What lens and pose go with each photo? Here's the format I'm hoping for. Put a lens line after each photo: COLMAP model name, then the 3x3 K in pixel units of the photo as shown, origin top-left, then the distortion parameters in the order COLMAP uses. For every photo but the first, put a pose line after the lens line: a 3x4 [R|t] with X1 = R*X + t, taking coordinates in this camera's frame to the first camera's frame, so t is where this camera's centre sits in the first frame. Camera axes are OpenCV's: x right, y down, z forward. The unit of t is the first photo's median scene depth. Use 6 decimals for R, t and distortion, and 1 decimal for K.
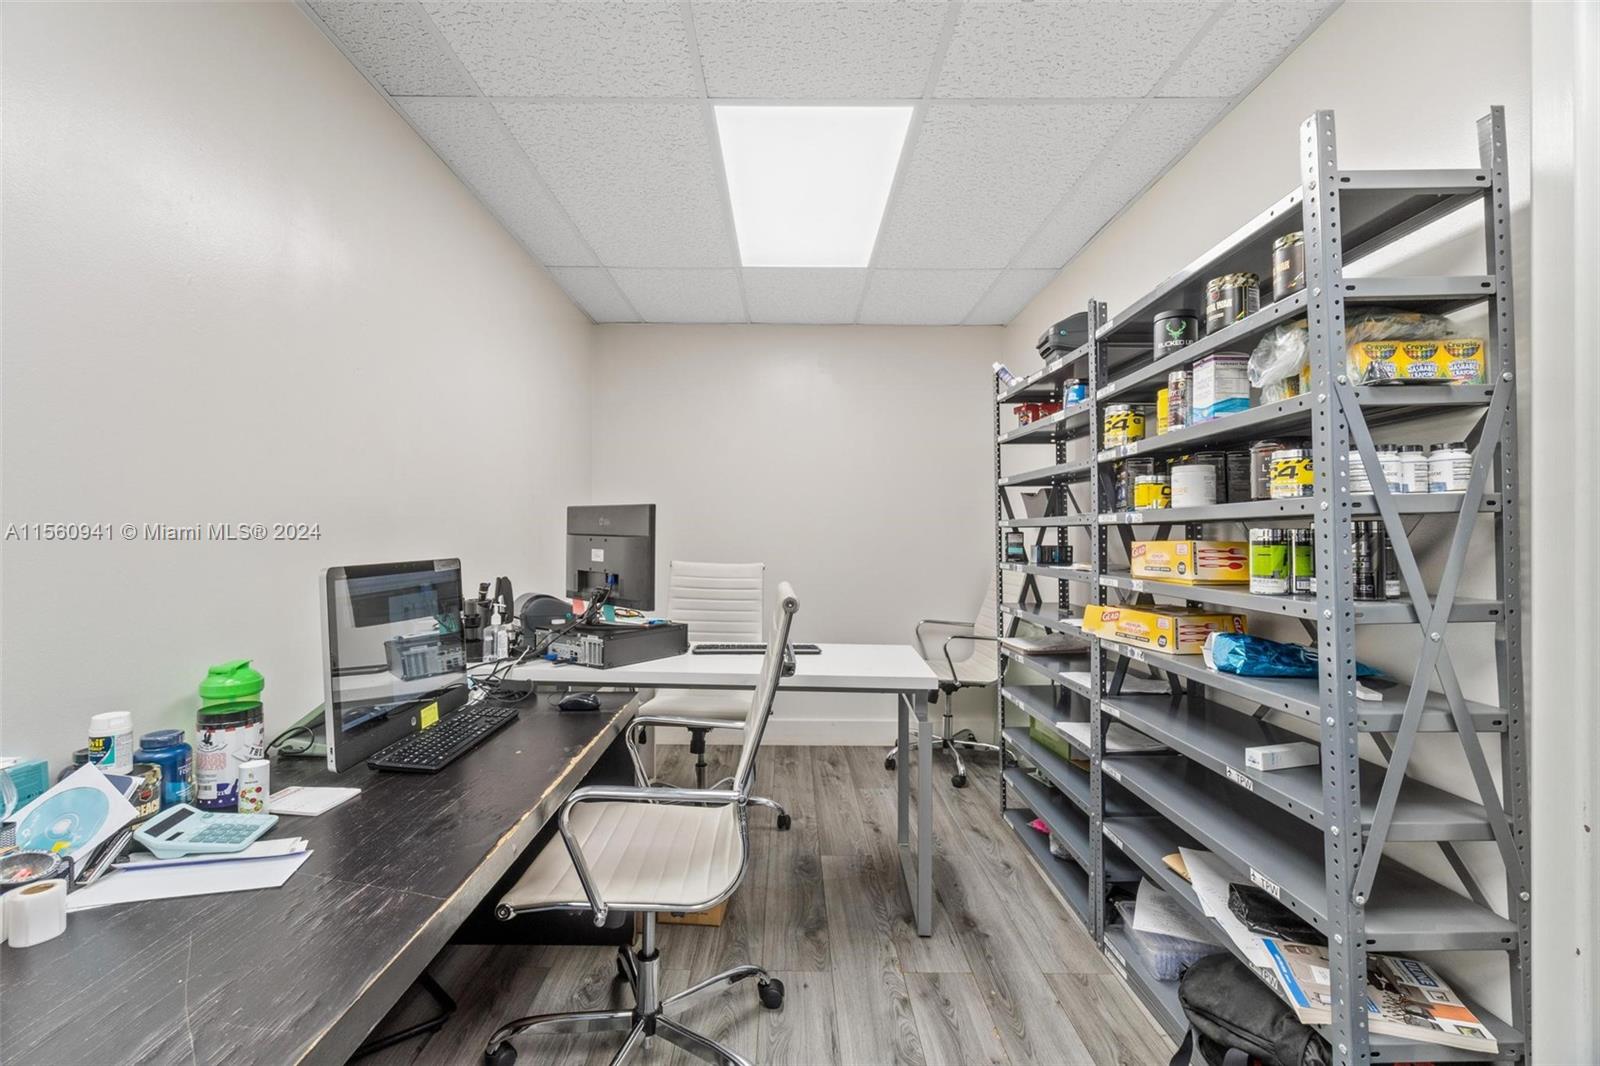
lens RADIAL K [[694.6, 0, 794.8], [0, 694.6, 550.2], [0, 0, 1]] dist [-0.000487, 0.001357]
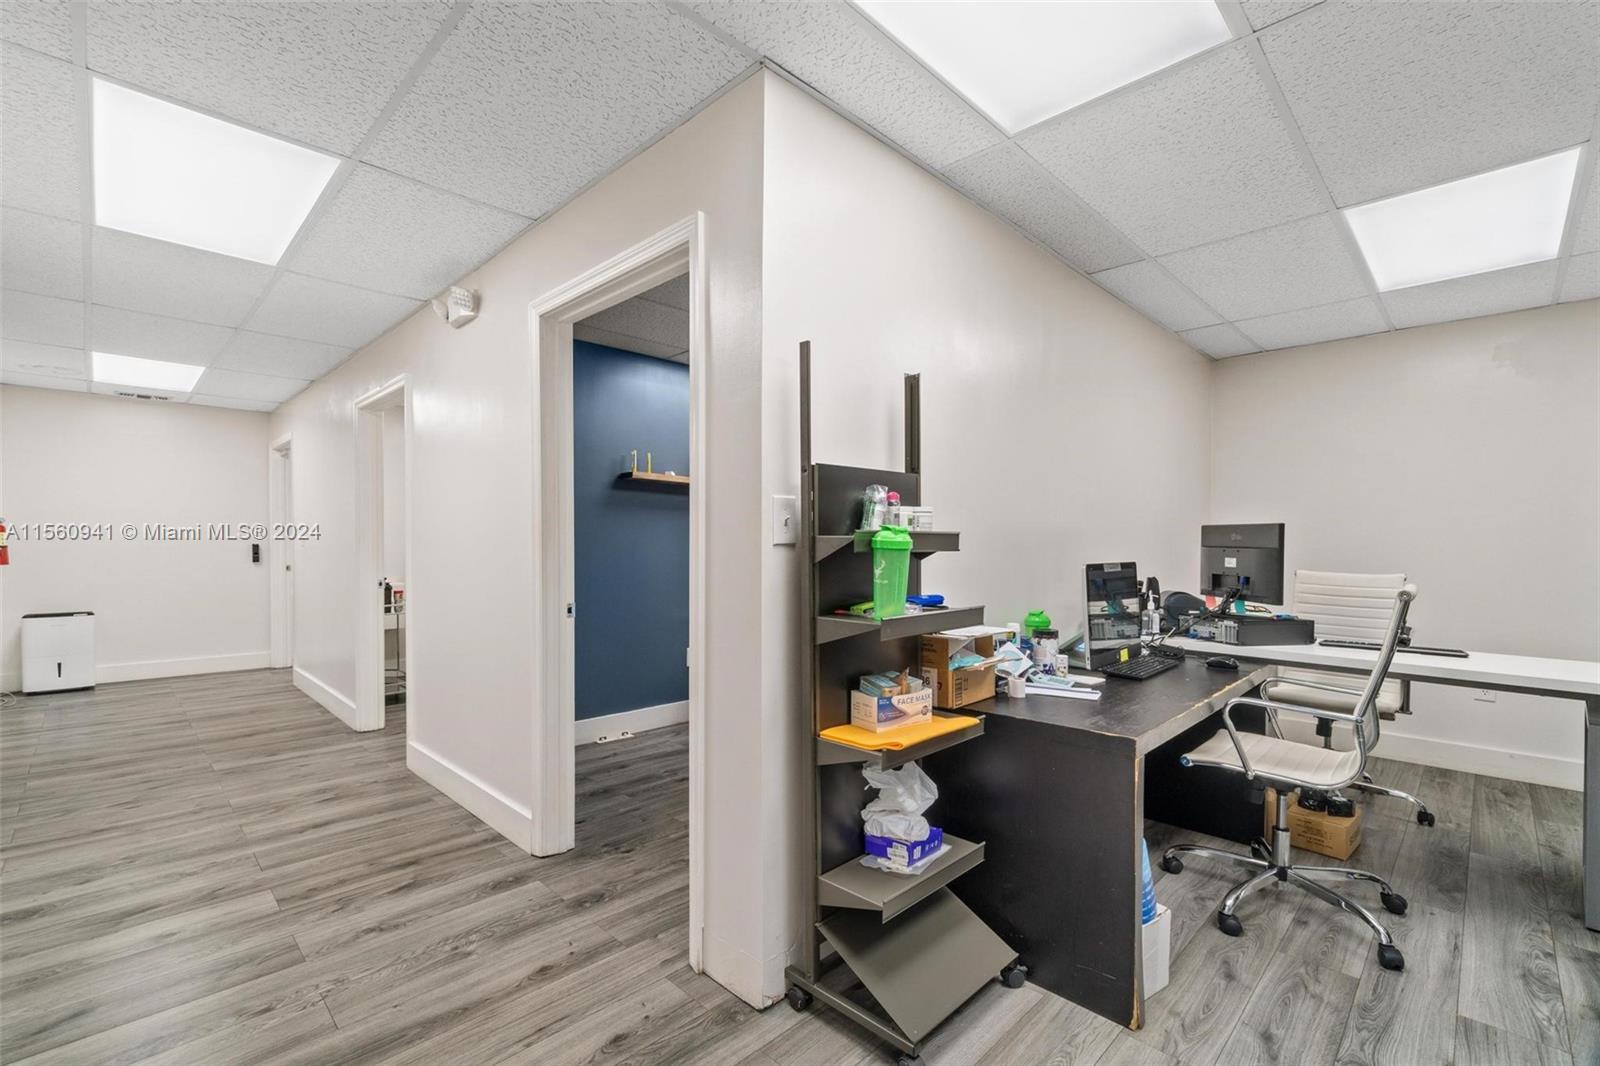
lens RADIAL K [[694.6, 0, 794.8], [0, 694.6, 550.2], [0, 0, 1]] dist [-0.000487, 0.001357]
pose [[0.701733, 0.002044, -0.712437, 0.080300], [-0.014743, 0.999823, -0.011652, 0.012362], [0.712287, 0.018680, 0.701639, -0.548490]]
